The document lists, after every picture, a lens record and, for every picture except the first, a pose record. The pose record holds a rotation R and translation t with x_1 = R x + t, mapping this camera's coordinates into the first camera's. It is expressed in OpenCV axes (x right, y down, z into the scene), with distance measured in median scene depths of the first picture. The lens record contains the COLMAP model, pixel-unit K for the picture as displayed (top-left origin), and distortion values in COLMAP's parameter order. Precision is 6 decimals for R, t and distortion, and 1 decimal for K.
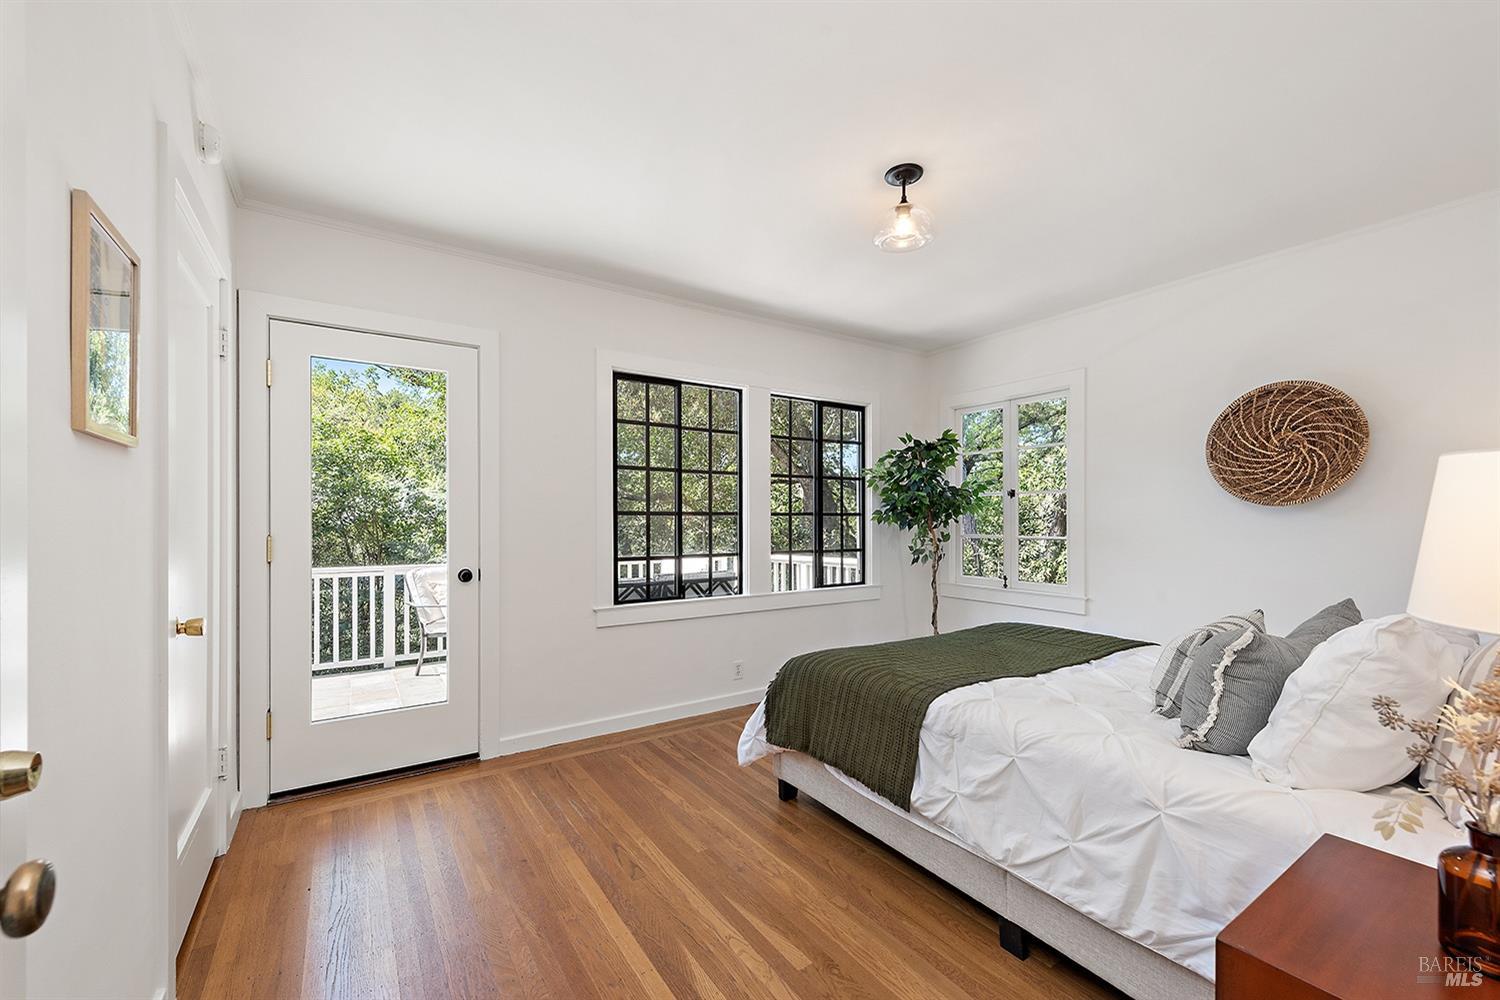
lens RADIAL K [[593.7, 0, 744.7], [0, 593.7, 518.4], [0, 0, 1]] dist [-0.000253, -0.000038]
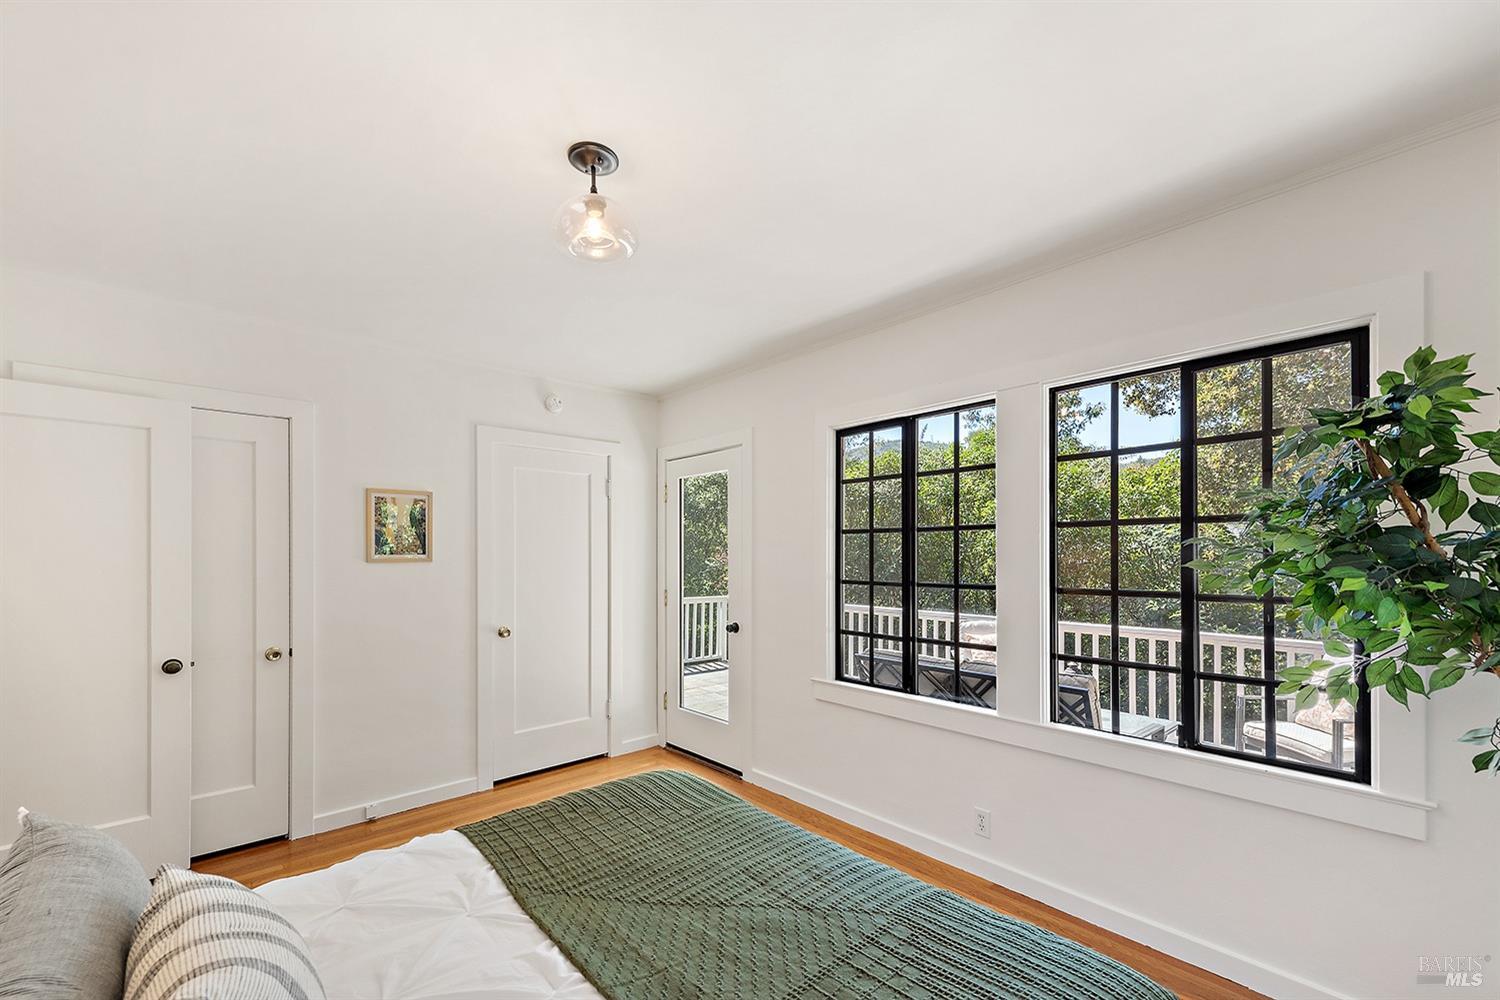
lens RADIAL K [[611.2, 0, 749.1], [0, 611.2, 554.8], [0, 0, 1]] dist [0.001093, 0.000108]
pose [[0.152860, -0.000166, -0.988248, 0.769419], [0.002242, 0.999997, 0.000178, -0.056081], [0.988245, -0.002243, 0.152860, 0.778478]]
